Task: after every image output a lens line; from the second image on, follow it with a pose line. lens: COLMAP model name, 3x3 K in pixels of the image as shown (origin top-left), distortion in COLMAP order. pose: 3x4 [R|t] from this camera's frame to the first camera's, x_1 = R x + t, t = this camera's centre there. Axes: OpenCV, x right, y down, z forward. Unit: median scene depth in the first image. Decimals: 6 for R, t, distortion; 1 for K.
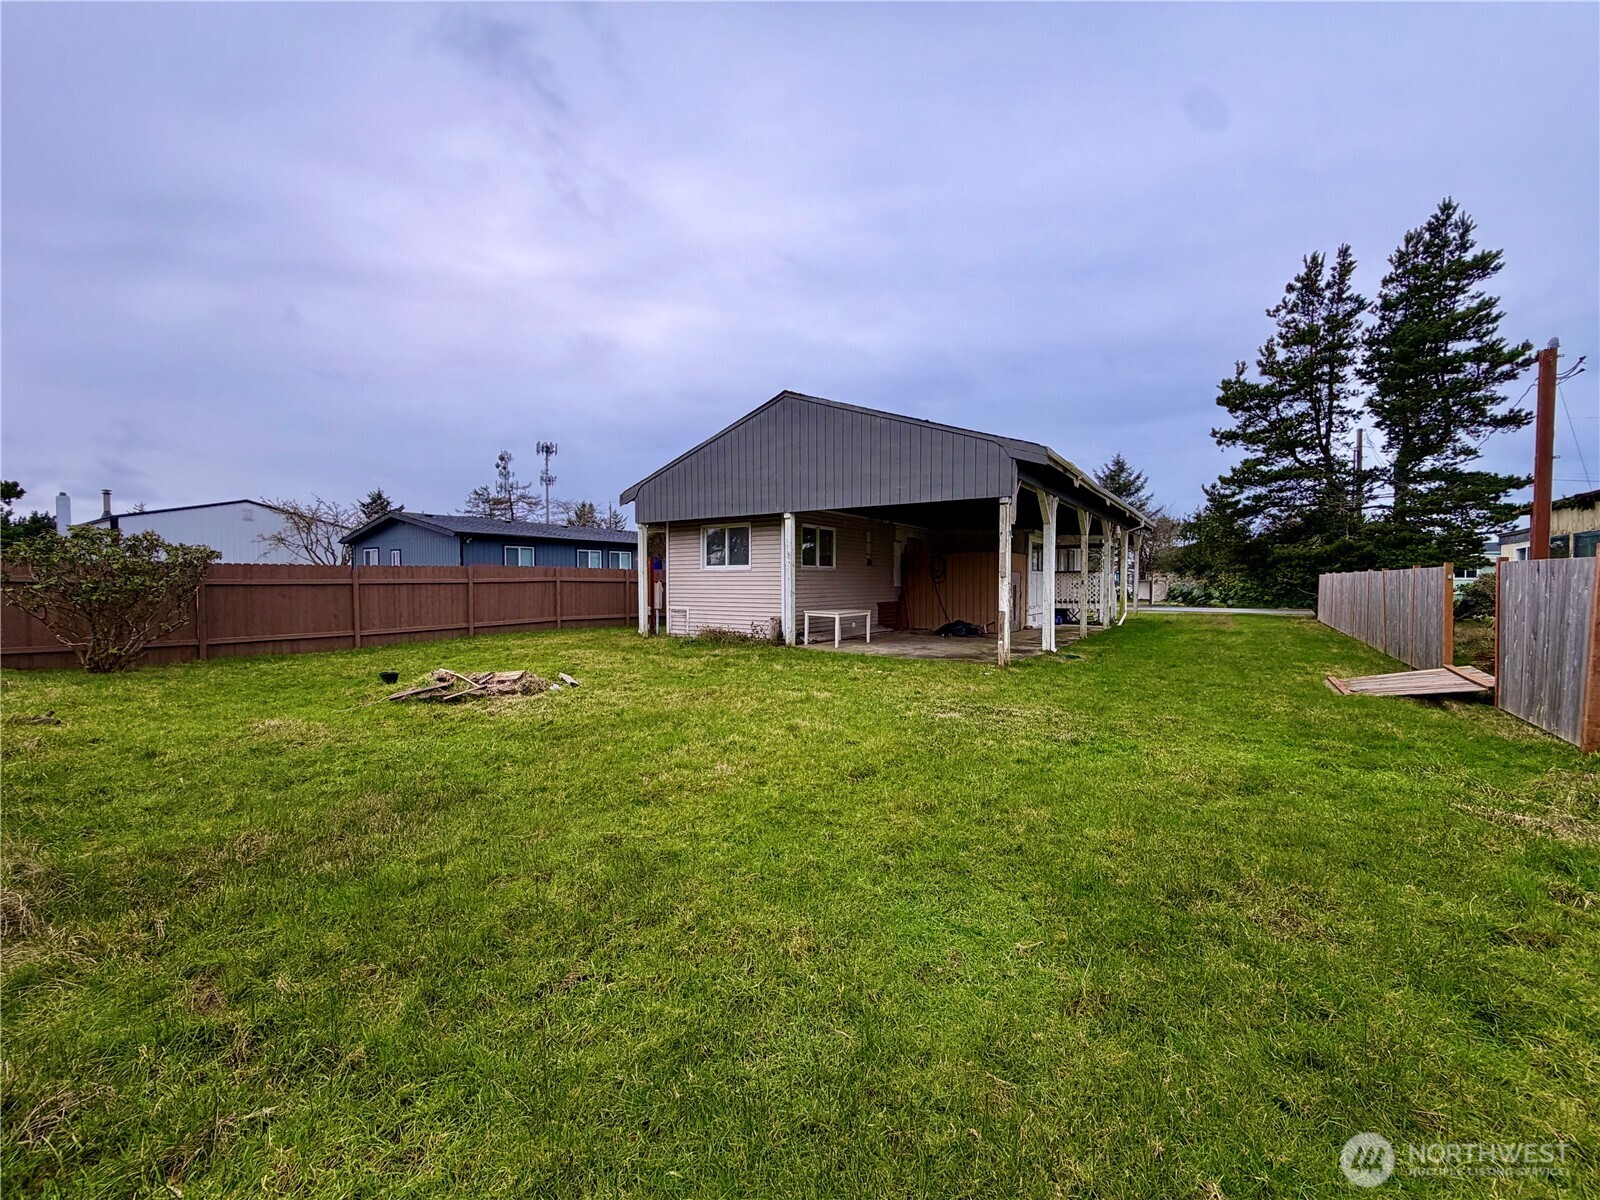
lens RADIAL K [[636.4, 0, 797.4], [0, 636.4, 598.6], [0, 0, 1]] dist [-0.001532, 0.000409]
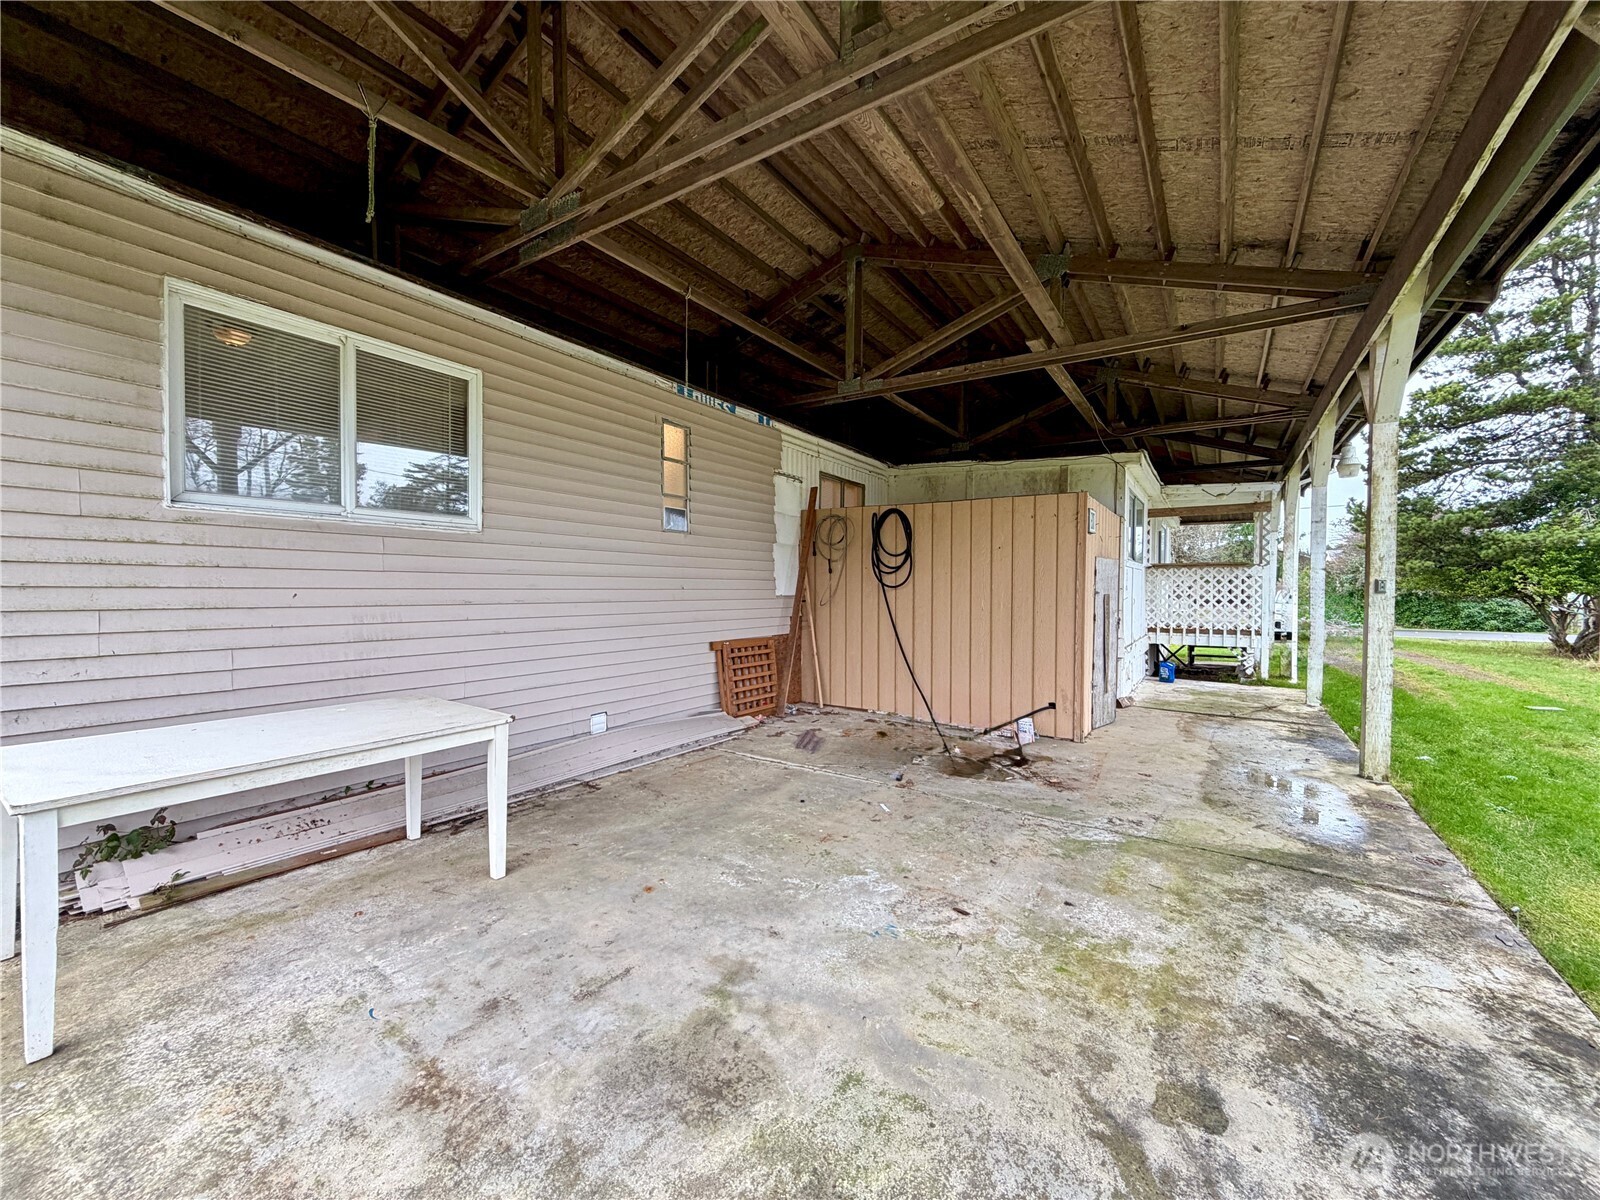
lens RADIAL K [[636.4, 0, 797.4], [0, 636.4, 598.6], [0, 0, 1]] dist [-0.001532, 0.000409]
pose [[0.999875, 0.008688, 0.013187, 0.155299], [-0.008546, 0.999905, -0.010800, -0.010909], [-0.013280, 0.010686, 0.999855, 0.598245]]
